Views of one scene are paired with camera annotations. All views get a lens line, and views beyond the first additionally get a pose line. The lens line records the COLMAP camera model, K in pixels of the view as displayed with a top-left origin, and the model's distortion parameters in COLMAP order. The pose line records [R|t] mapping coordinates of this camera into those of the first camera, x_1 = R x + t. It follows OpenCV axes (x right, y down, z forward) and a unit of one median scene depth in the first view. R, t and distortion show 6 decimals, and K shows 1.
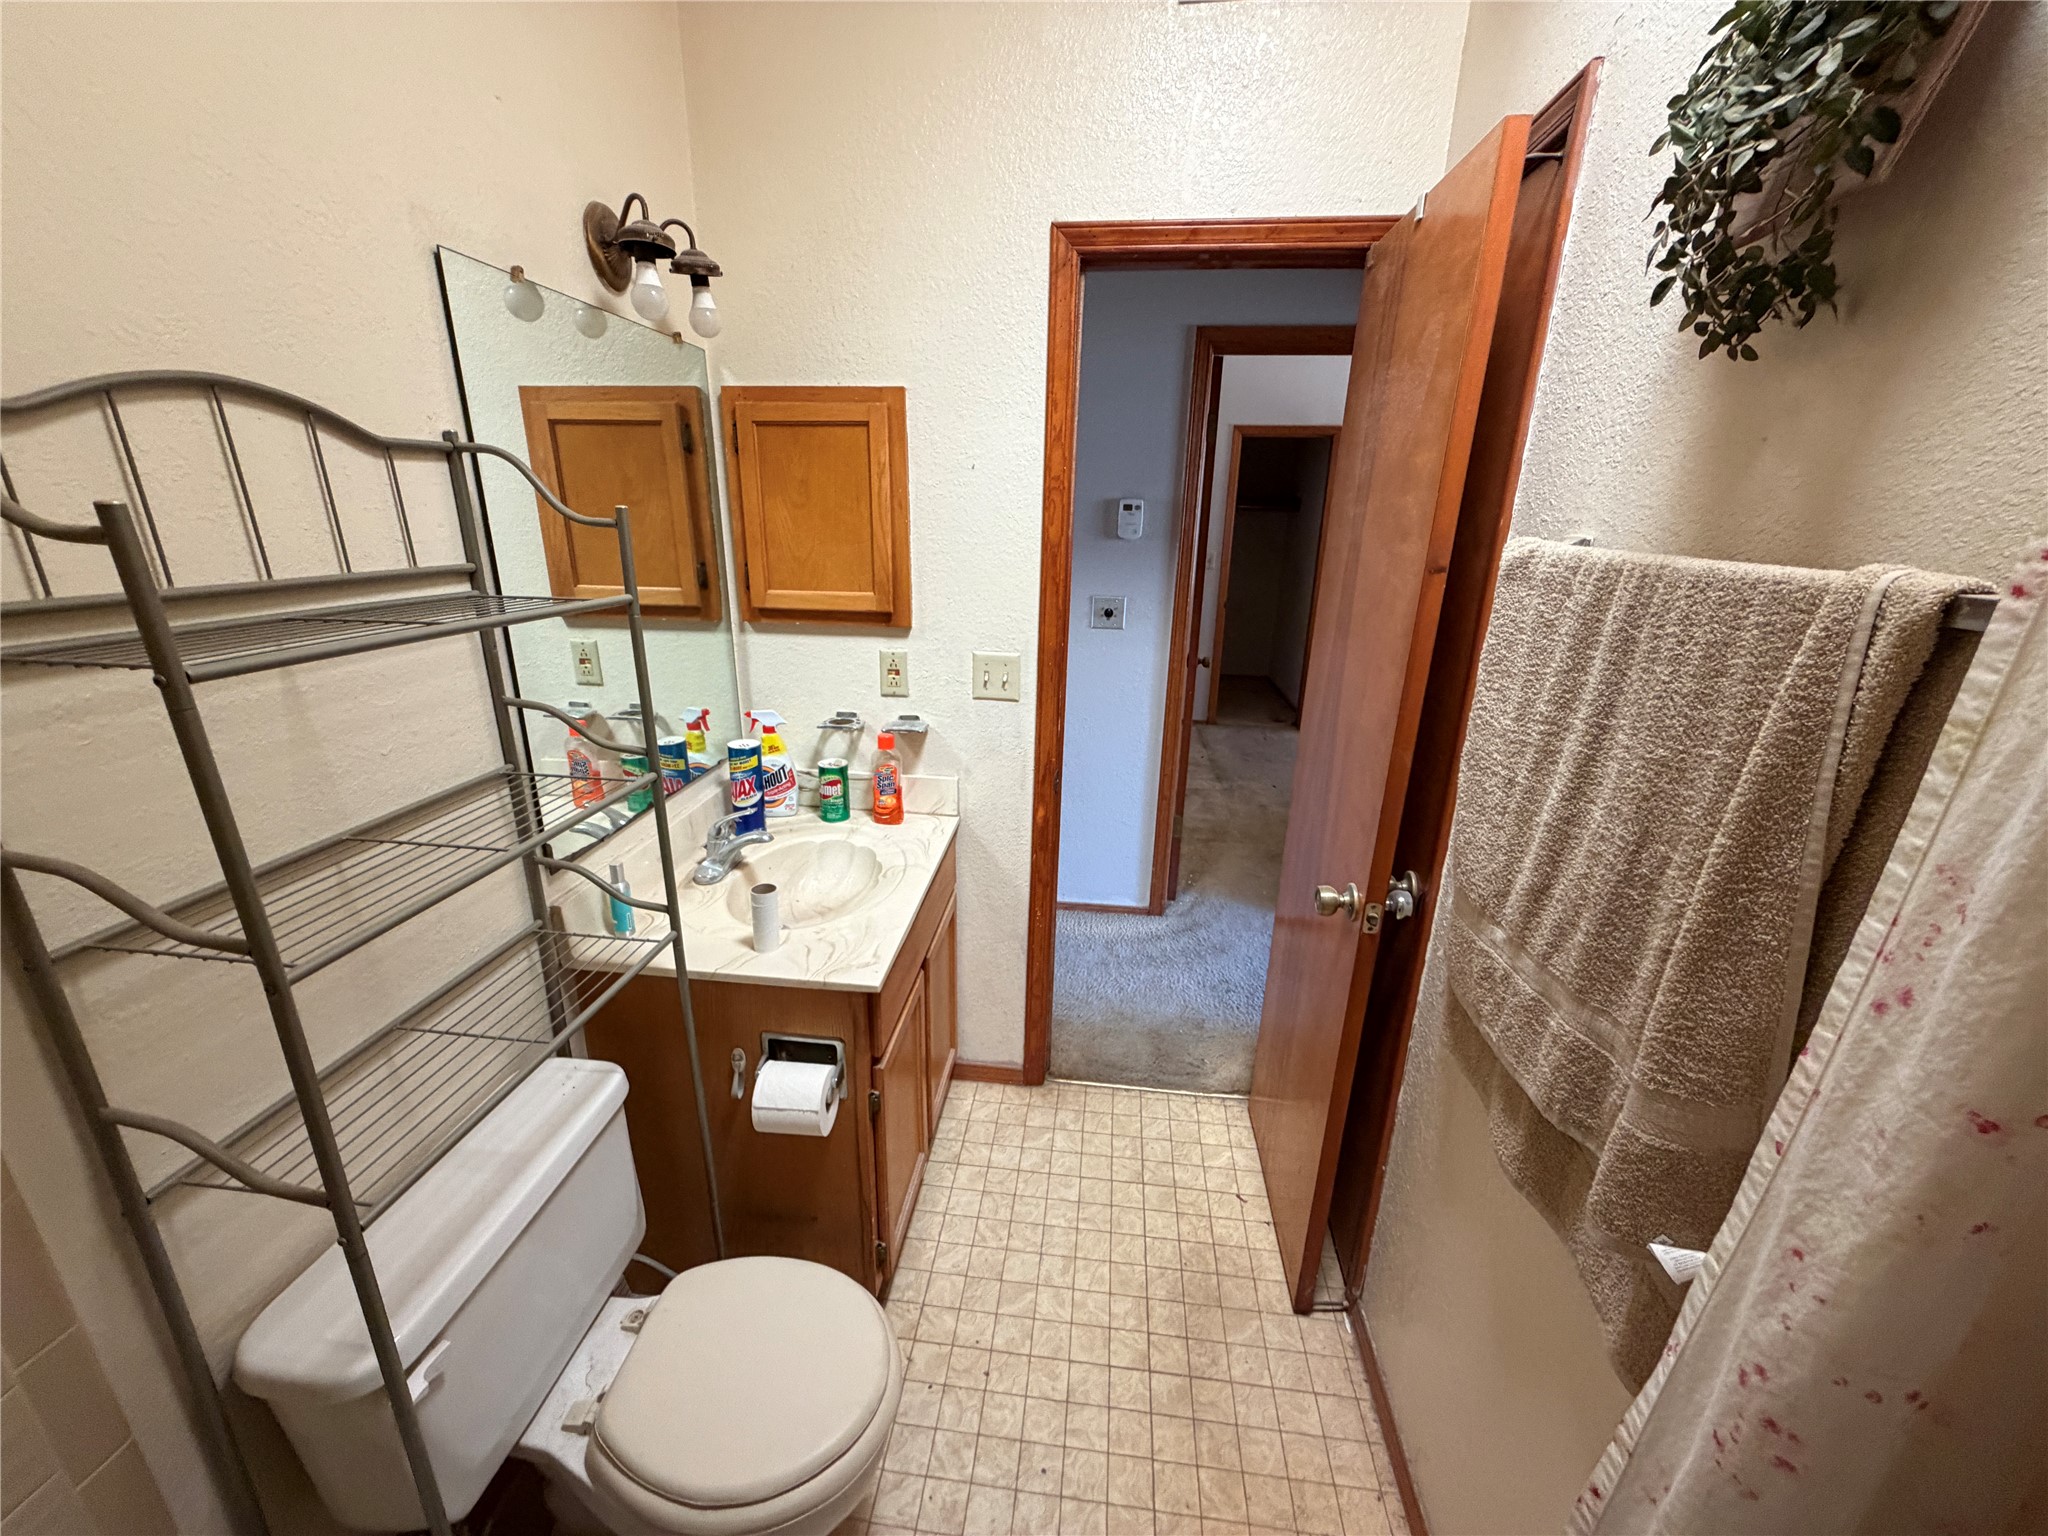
lens RADIAL K [[817.6, 0, 1013.5], [0, 817.6, 788.4], [0, 0, 1]] dist [0.000599, 0.000114]
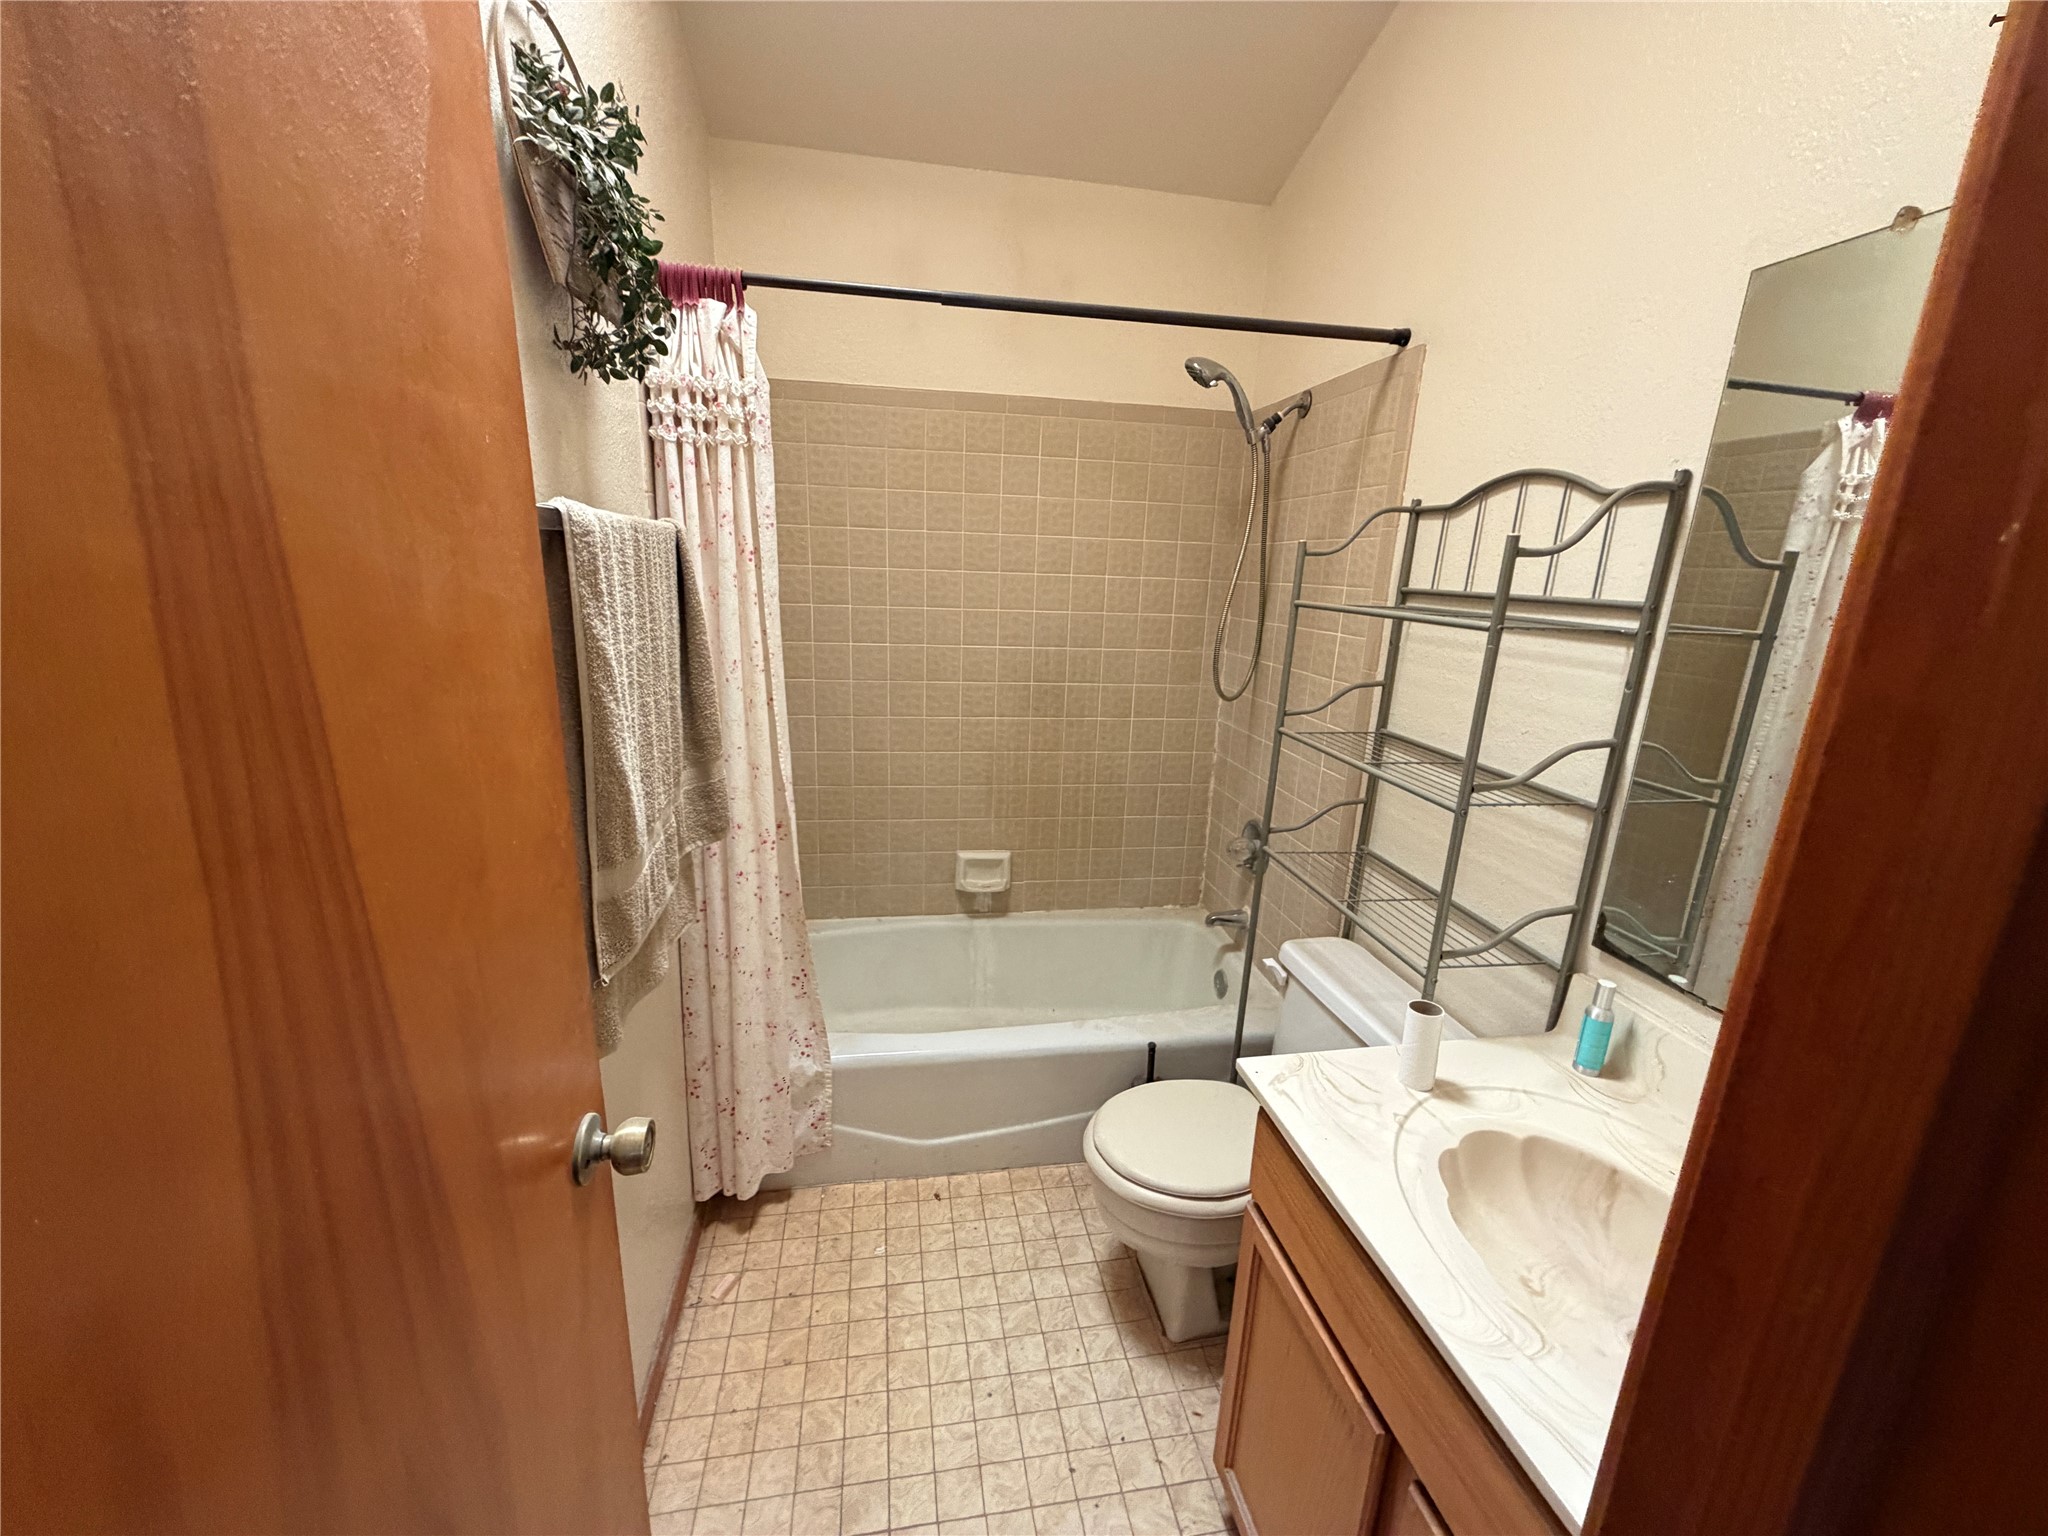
lens RADIAL K [[817.6, 0, 1017.0], [0, 817.6, 764.9], [0, 0, 1]] dist [0.000599, 0.000114]
pose [[-0.959696, 0.017359, -0.280503, 0.375031], [-0.140131, 0.835611, 0.531148, -0.562824], [0.243612, 0.549048, -0.799500, 1.822237]]
